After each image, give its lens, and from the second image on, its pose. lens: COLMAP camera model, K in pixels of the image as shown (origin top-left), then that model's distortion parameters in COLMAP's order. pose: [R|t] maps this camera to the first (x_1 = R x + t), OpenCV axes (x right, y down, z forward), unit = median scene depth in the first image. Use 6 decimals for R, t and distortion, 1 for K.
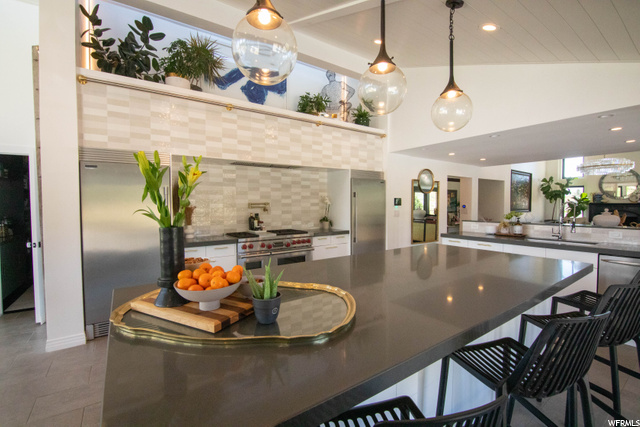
lens RADIAL K [[283.7, 0, 320.0], [0, 283.7, 213.5], [0, 0, 1]] dist [-0.011479, -0.005824]
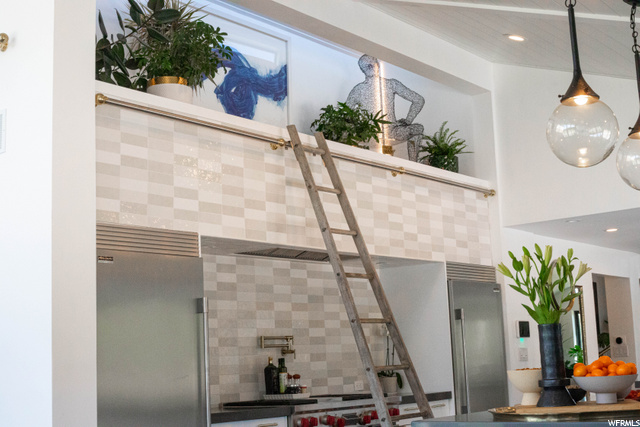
lens RADIAL K [[931.2, 0, 320.0], [0, 931.2, 213.5], [0, 0, 1]] dist [-0.062780, -0.041033]
pose [[0.961685, 0.007381, 0.274056, -0.522660], [0.048843, 0.979033, -0.197761, 0.064481], [-0.269769, 0.203570, 0.941161, -0.436293]]
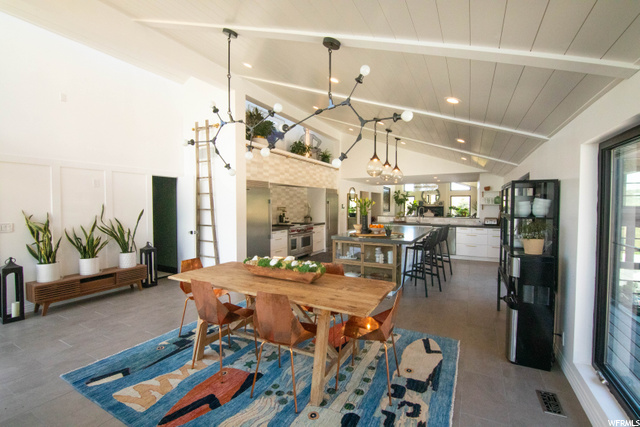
lens RADIAL K [[283.7, 0, 320.0], [0, 283.7, 213.5], [0, 0, 1]] dist [-0.011479, -0.005824]
pose [[0.891105, -0.009971, 0.453687, -0.732310], [0.012165, 0.999924, -0.001917, 0.006716], [-0.453633, 0.007227, 0.891159, -0.578284]]
